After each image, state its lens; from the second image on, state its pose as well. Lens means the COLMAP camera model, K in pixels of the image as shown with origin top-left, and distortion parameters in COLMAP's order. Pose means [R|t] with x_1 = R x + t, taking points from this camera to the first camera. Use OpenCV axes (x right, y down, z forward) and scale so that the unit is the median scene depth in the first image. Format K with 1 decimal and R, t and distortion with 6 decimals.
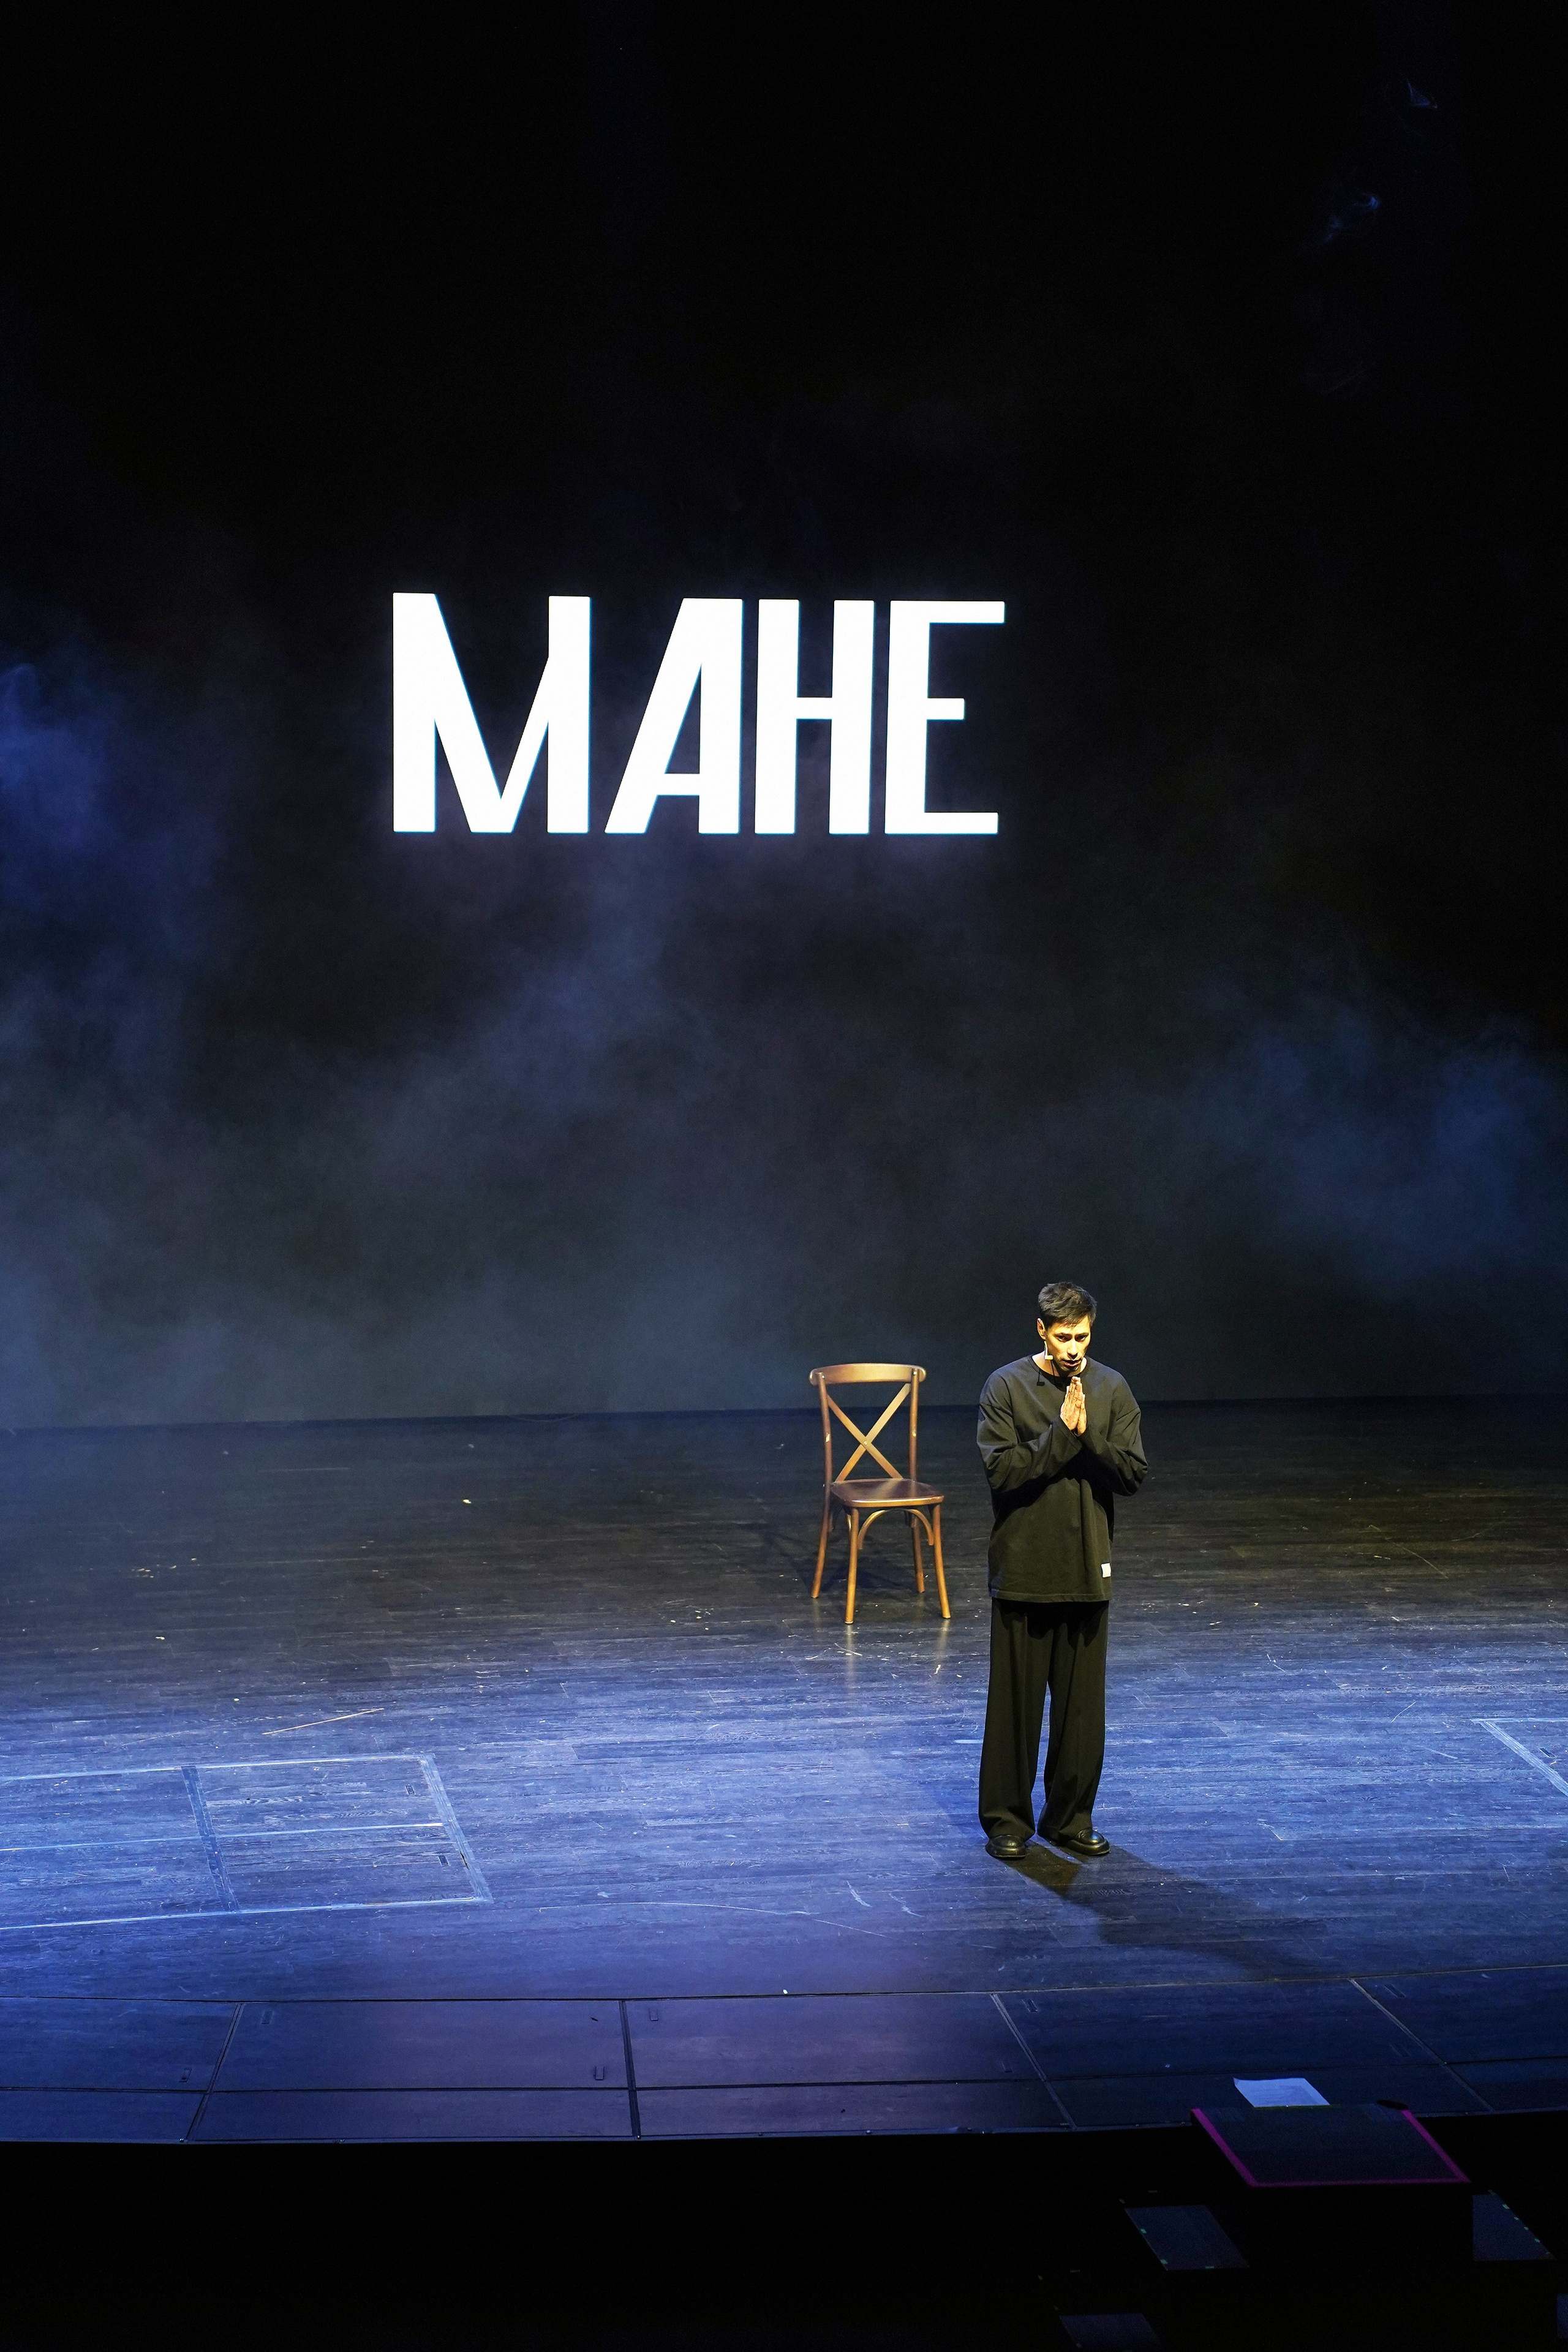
lens RADIAL K [[4806.9, 0, 784.0], [0, 4806.9, 1176.0], [0, 0, 1]] dist [0.638475, 0.192686]
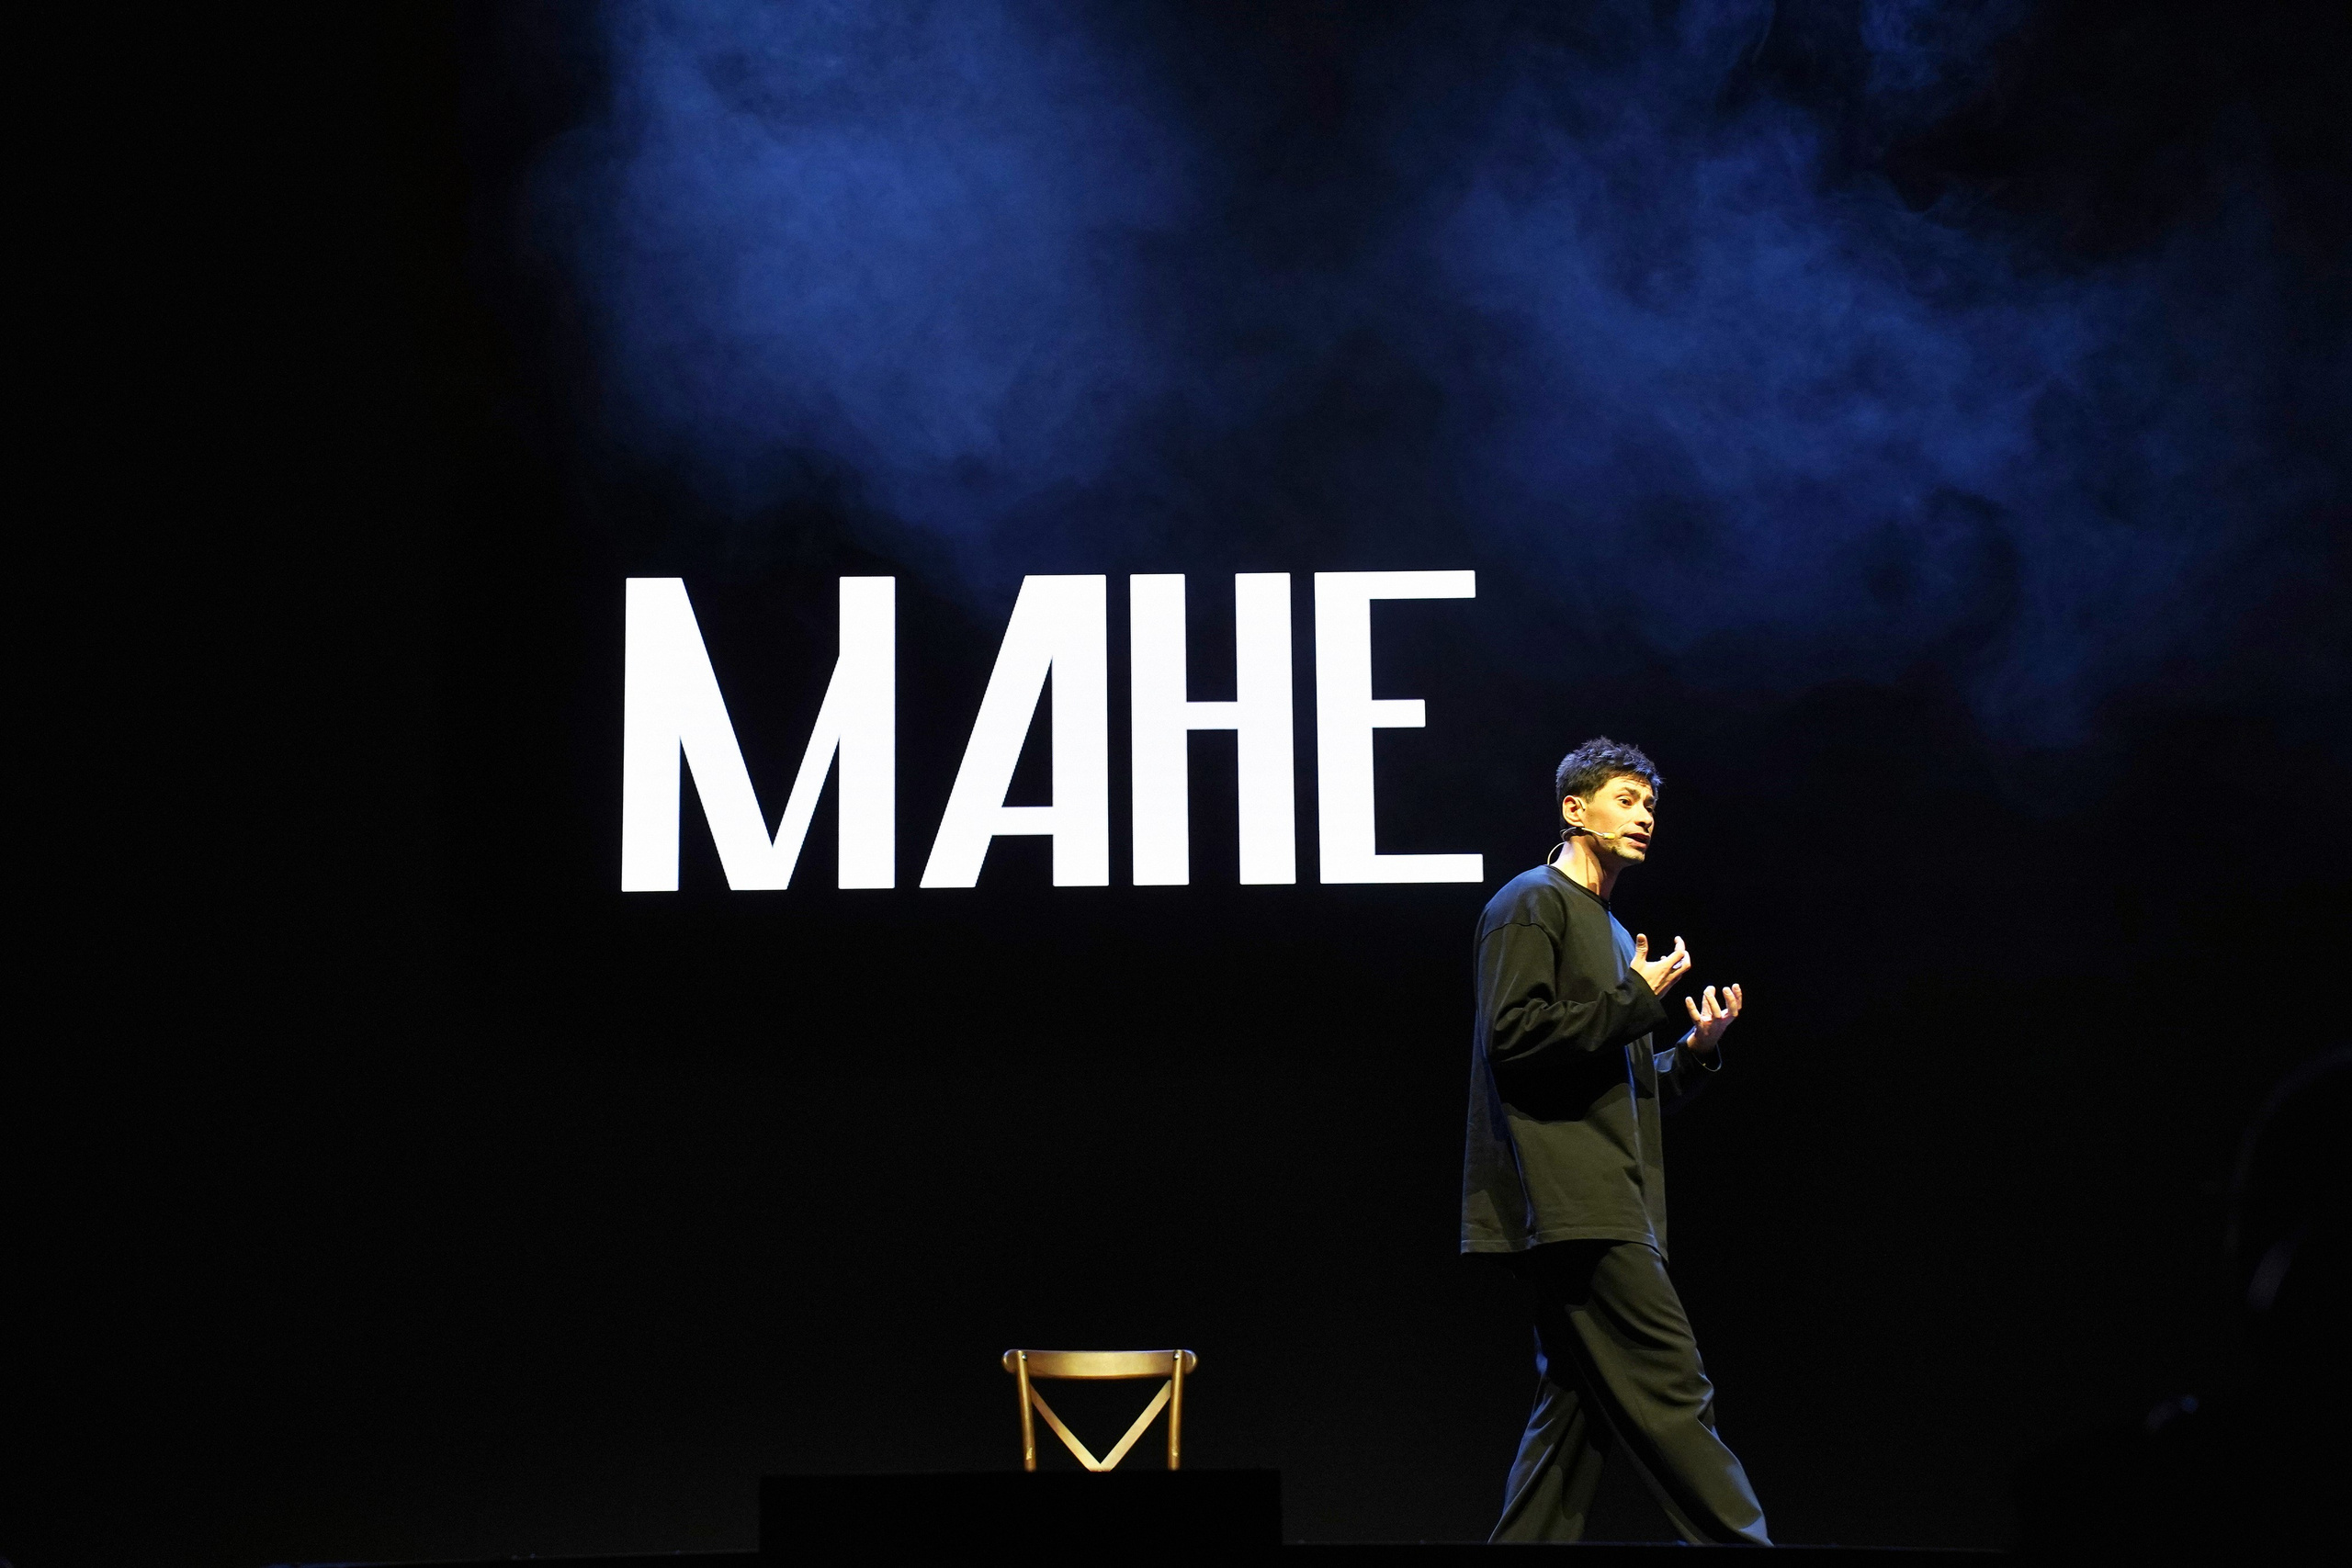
lens RADIAL K [[4806.4, 0, 1174.7], [0, 4806.4, 750.6], [0, 0, 1]] dist [0.638475, 0.192686]
pose [[0.982823, -0.072429, -0.169745, 0.122535], [0.000966, 0.921775, -0.387725, 0.186596], [0.184549, 0.380901, 0.906011, 0.352749]]
